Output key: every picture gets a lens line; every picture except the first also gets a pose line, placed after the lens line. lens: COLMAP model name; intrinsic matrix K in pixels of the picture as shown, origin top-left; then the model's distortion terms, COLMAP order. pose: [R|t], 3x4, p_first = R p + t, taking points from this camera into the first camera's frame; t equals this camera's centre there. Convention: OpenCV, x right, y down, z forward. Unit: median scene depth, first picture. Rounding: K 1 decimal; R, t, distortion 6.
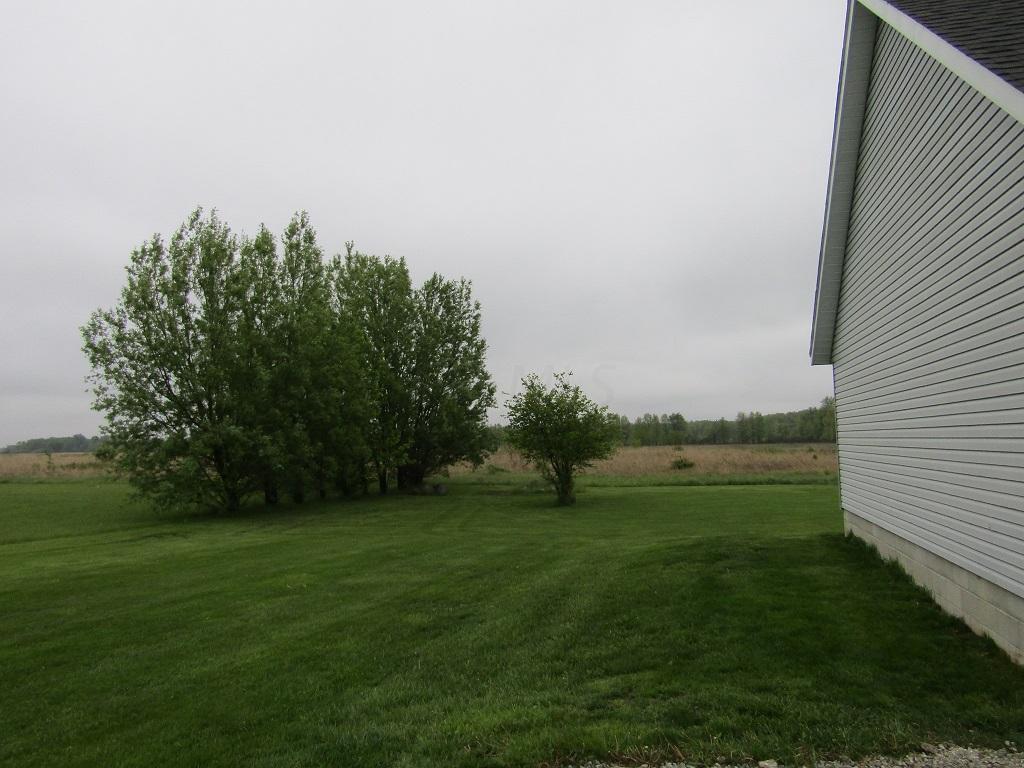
lens RADIAL K [[732.6, 0, 513.0], [0, 732.6, 389.6], [0, 0, 1]] dist [-0.003019, -0.003743]
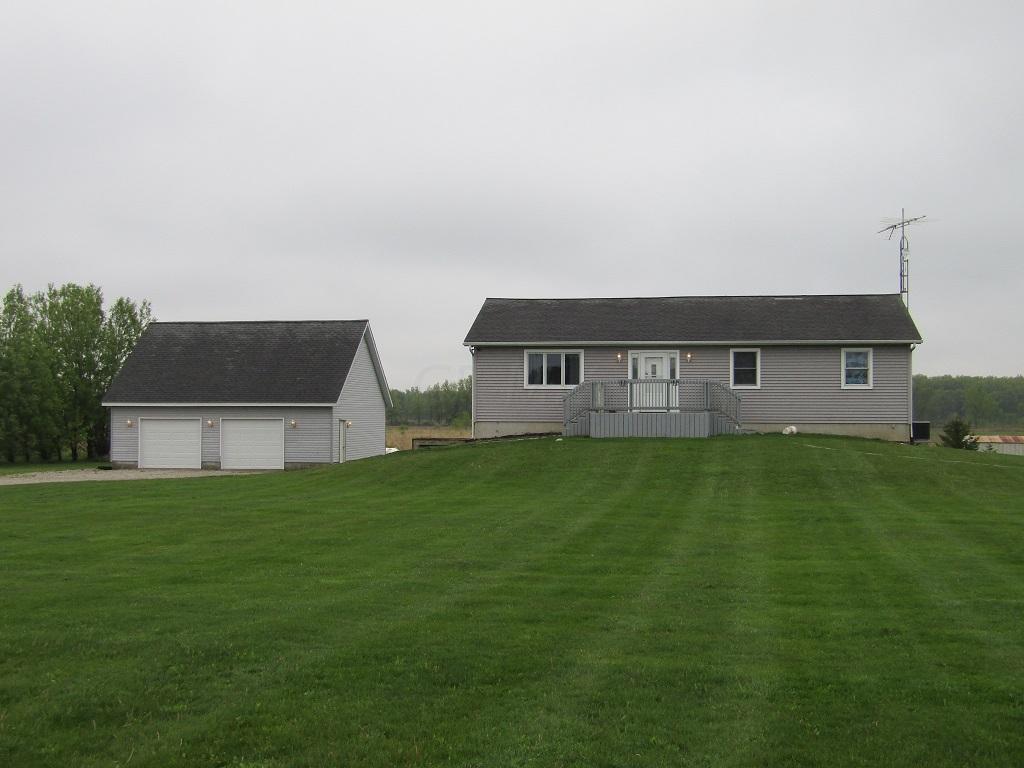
lens RADIAL K [[1247.1, 0, 508.8], [0, 1247.1, 379.9], [0, 0, 1]] dist [0.008719, 0.000000]
pose [[0.995498, 0.027346, 0.090757, 0.444299], [-0.031271, 0.998623, 0.042113, -0.144263], [-0.089481, -0.044761, 0.994982, -1.498569]]
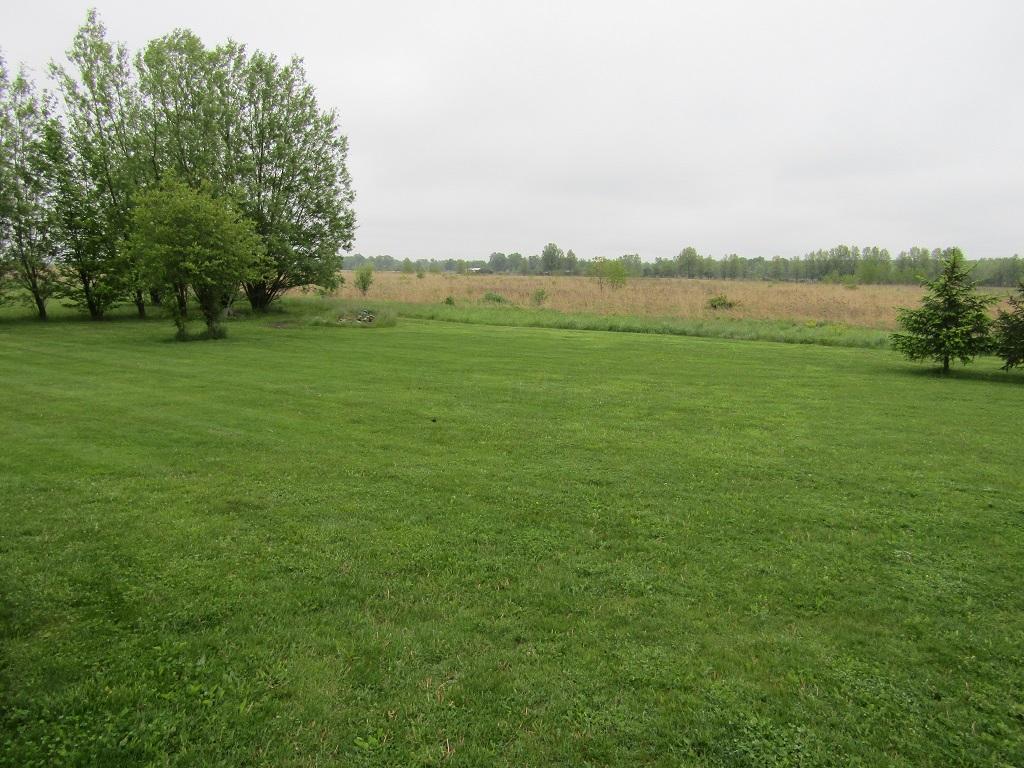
lens RADIAL K [[732.6, 0, 512.5], [0, 732.6, 379.7], [0, 0, 1]] dist [-0.003019, -0.003743]
pose [[0.938327, 0.085588, -0.334989, 0.527052], [-0.010629, 0.975559, 0.219479, 0.018998], [0.345586, -0.202383, 0.916303, 0.318662]]
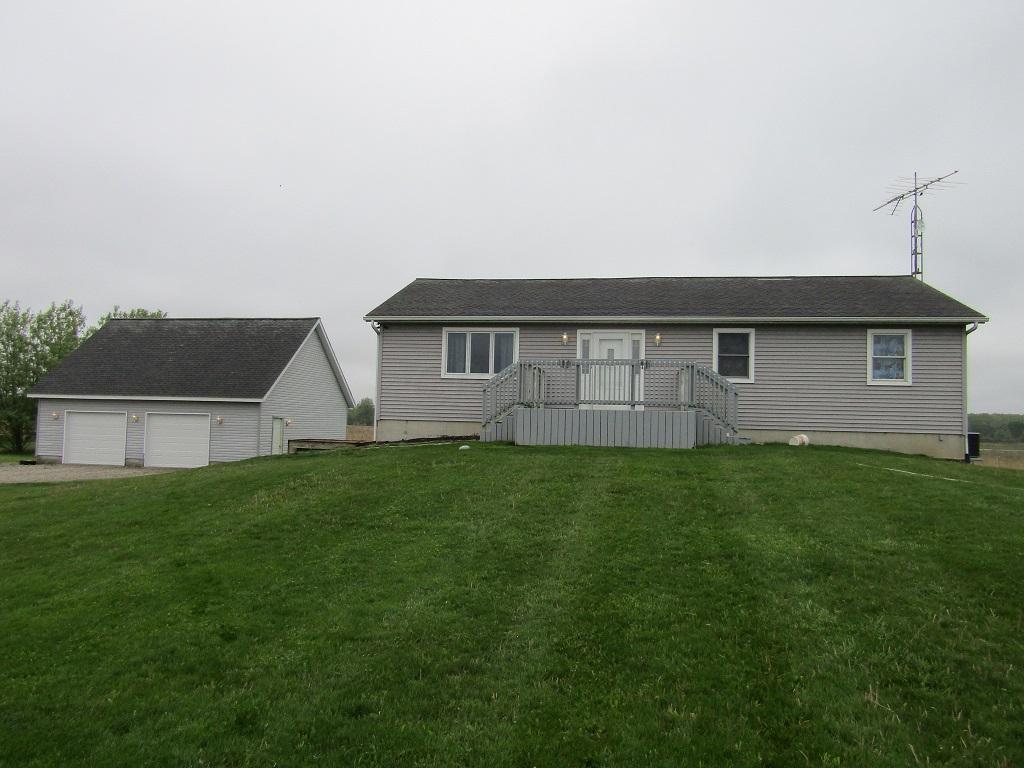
lens RADIAL K [[732.6, 0, 510.4], [0, 732.6, 379.3], [0, 0, 1]] dist [-0.003019, -0.003743]
pose [[0.995647, 0.051781, 0.077492, 0.584890], [-0.052596, 0.998580, 0.008511, -0.089100], [-0.076941, -0.012550, 0.996957, -0.813649]]
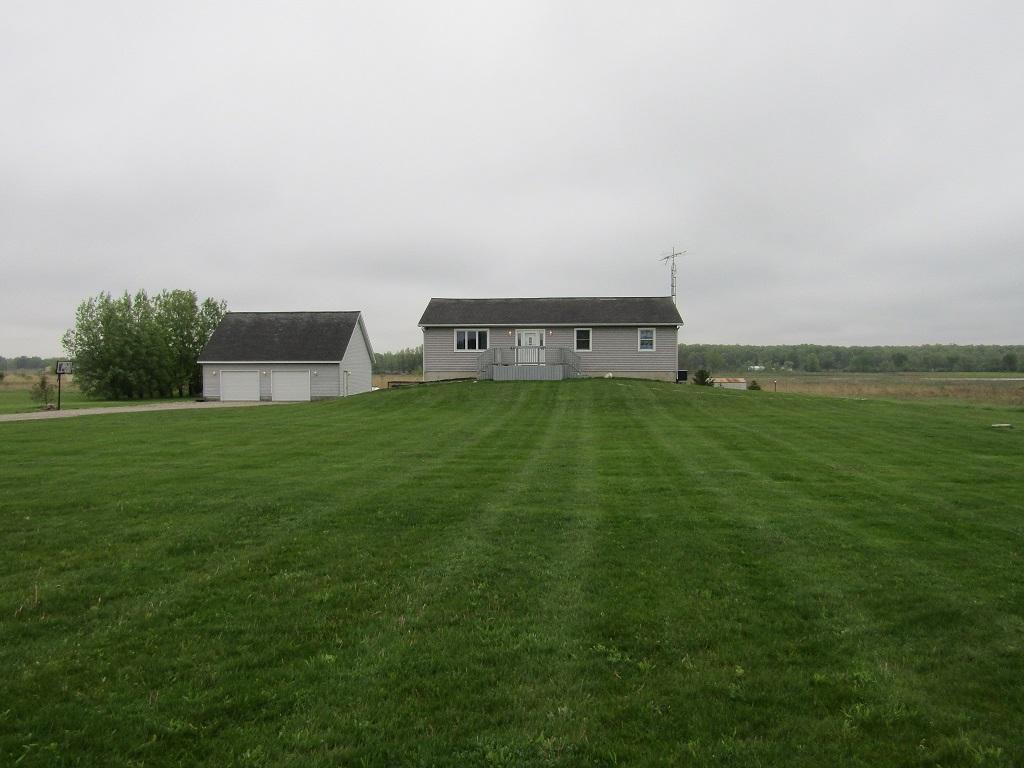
lens RADIAL K [[732.6, 0, 510.0], [0, 732.6, 381.8], [0, 0, 1]] dist [-0.003019, -0.003743]
pose [[0.983710, 0.017375, 0.178920, 0.444883], [-0.033252, 0.995729, 0.086124, -0.142913], [-0.176660, -0.090671, 0.980087, -1.496249]]
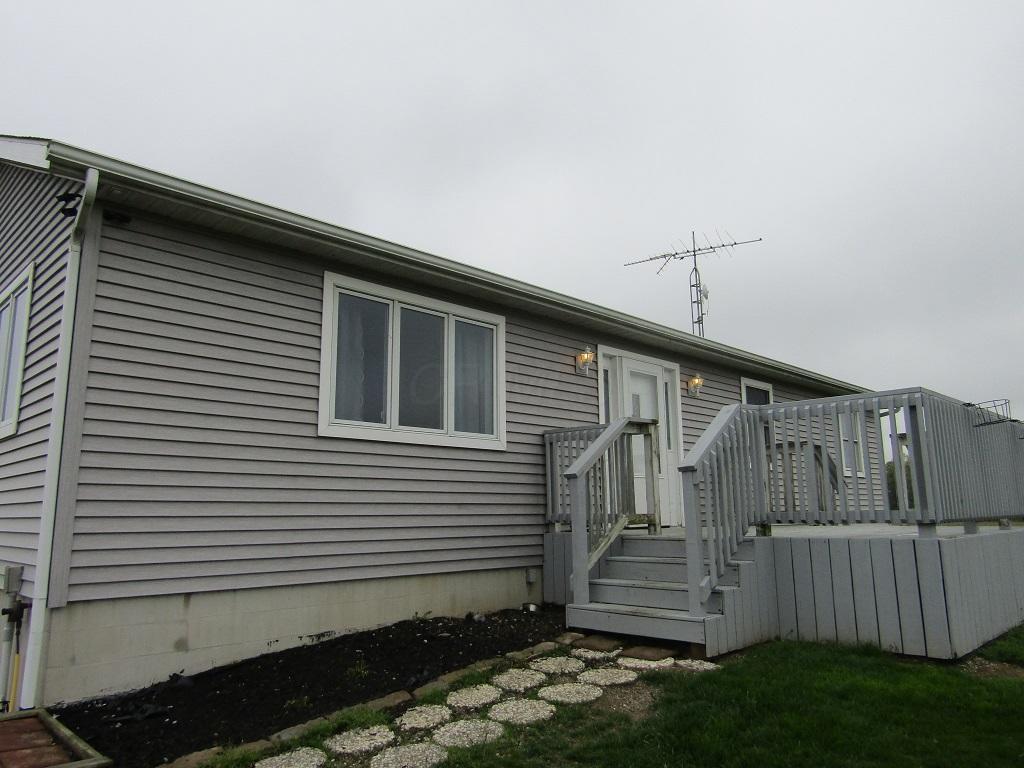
lens RADIAL K [[732.6, 0, 513.0], [0, 732.6, 379.9], [0, 0, 1]] dist [-0.003019, -0.003743]
pose [[0.515791, 0.171942, 0.839283, 0.452739], [-0.062438, 0.984592, -0.163339, -0.069917], [-0.854436, 0.031846, 0.518579, -0.364735]]
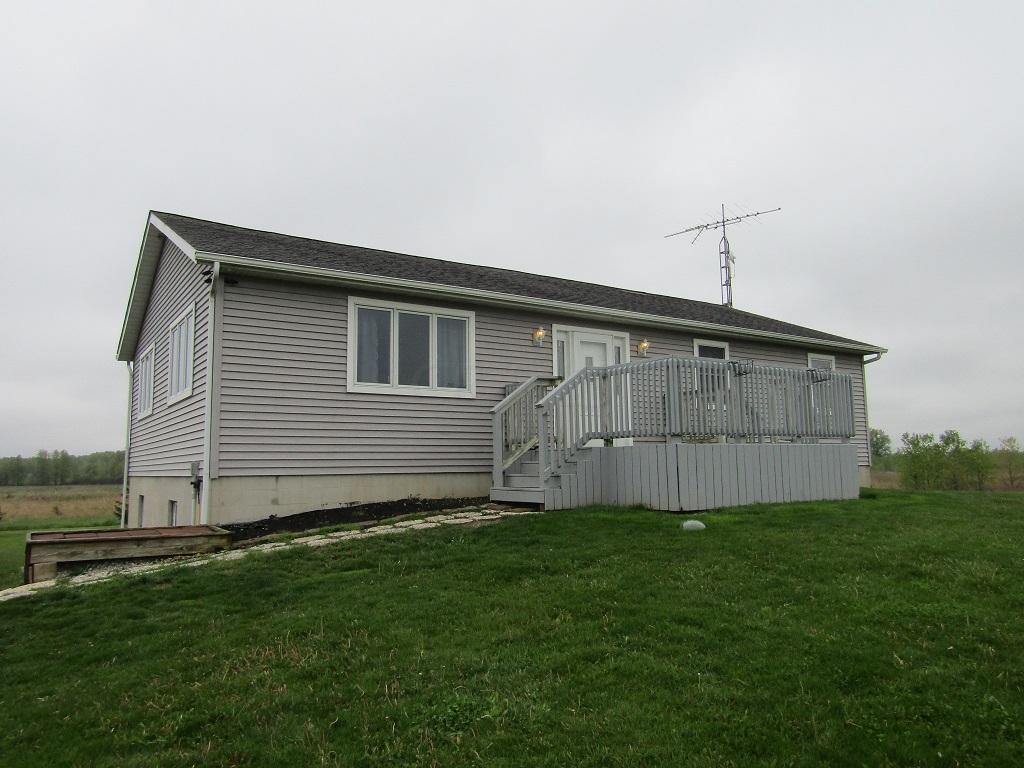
lens RADIAL K [[732.6, 0, 511.6], [0, 732.6, 380.2], [0, 0, 1]] dist [-0.003019, -0.003743]
pose [[0.675140, 0.100264, 0.730844, 0.400877], [-0.052077, 0.994727, -0.088357, -0.064016], [-0.735849, 0.021593, 0.676801, -0.489566]]
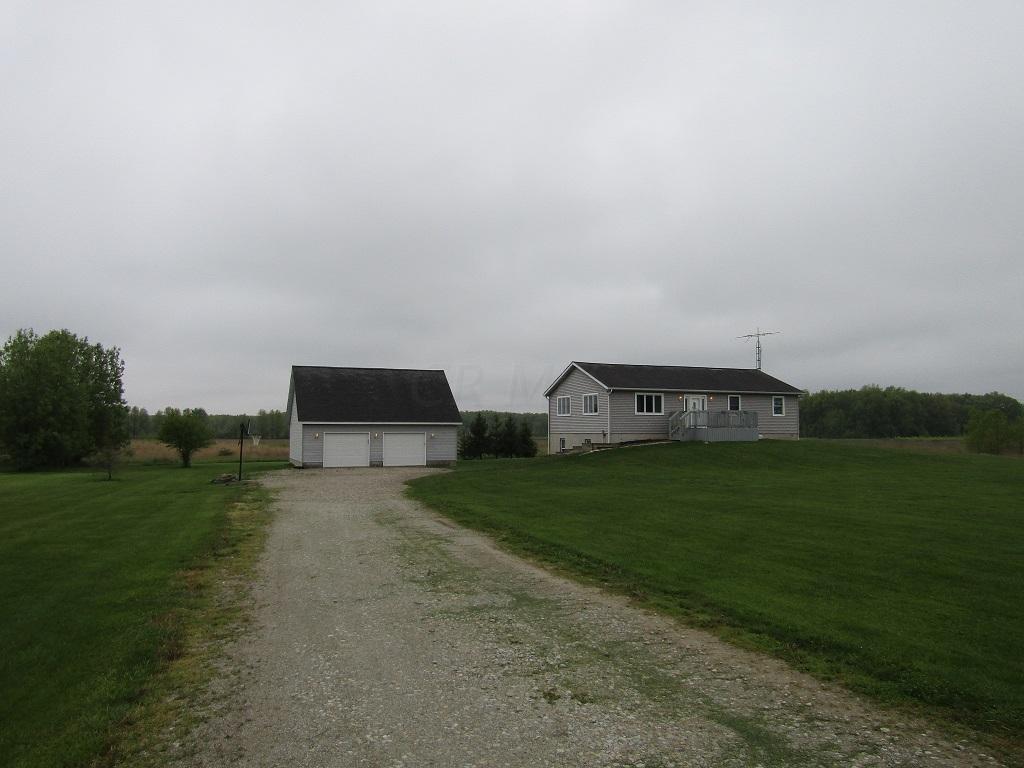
lens RADIAL K [[732.6, 0, 511.2], [0, 732.6, 383.0], [0, 0, 1]] dist [-0.003019, -0.003743]
pose [[0.807073, 0.061589, 0.587231, -0.381949], [-0.060897, 0.997924, -0.020967, -0.097996], [-0.587303, -0.018839, 0.809148, -1.170823]]
